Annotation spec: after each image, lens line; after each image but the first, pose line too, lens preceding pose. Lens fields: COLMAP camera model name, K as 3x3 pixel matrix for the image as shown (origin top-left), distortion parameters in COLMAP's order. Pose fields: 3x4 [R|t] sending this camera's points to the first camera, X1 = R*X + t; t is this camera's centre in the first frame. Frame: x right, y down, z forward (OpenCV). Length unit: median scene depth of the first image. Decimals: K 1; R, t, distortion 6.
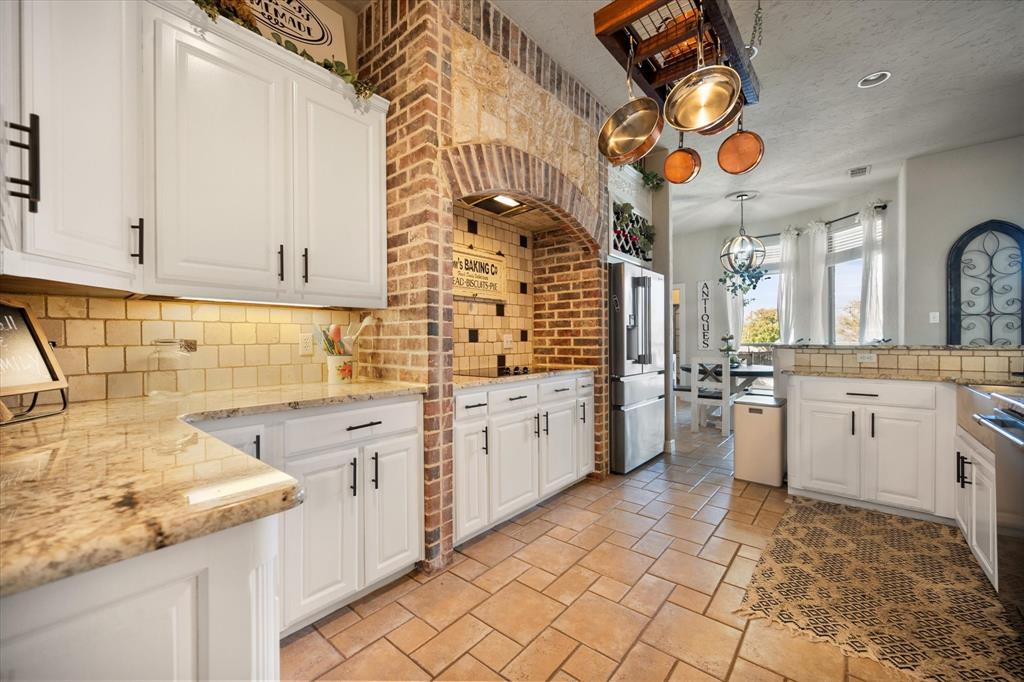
lens RADIAL K [[405.4, 0, 512.7], [0, 405.4, 342.2], [0, 0, 1]] dist [-0.001506, 0.000122]
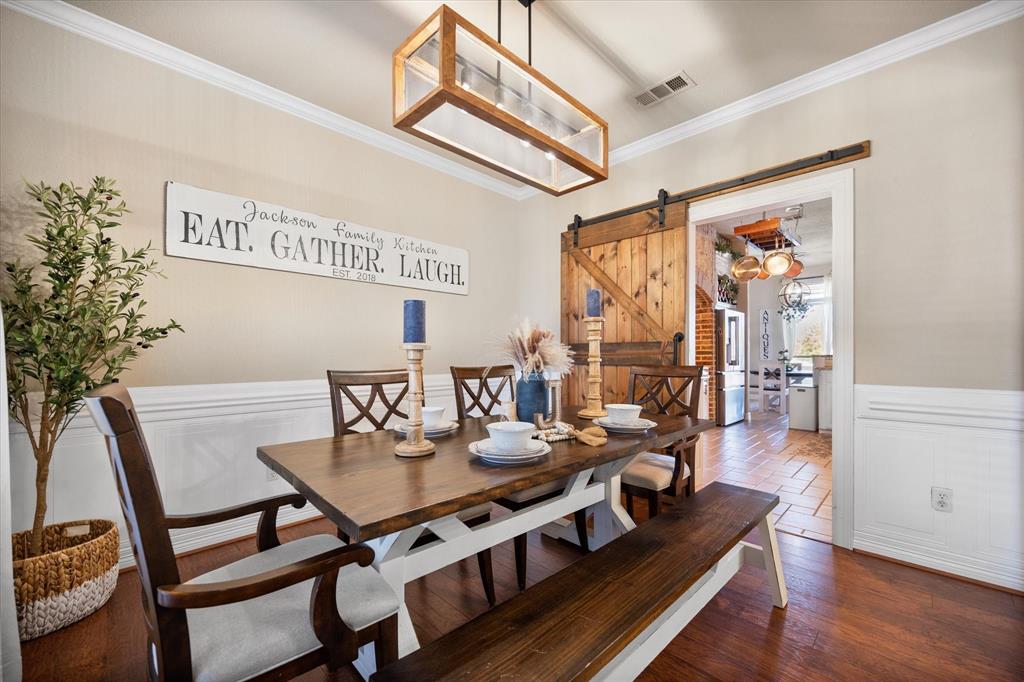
lens RADIAL K [[405.4, 0, 520.1], [0, 405.4, 355.1], [0, 0, 1]] dist [-0.001506, 0.000122]
pose [[0.996455, 0.002310, -0.084098, -0.498510], [-0.002822, 0.999978, -0.005975, 0.024221], [0.084083, 0.006191, 0.996440, -0.906670]]
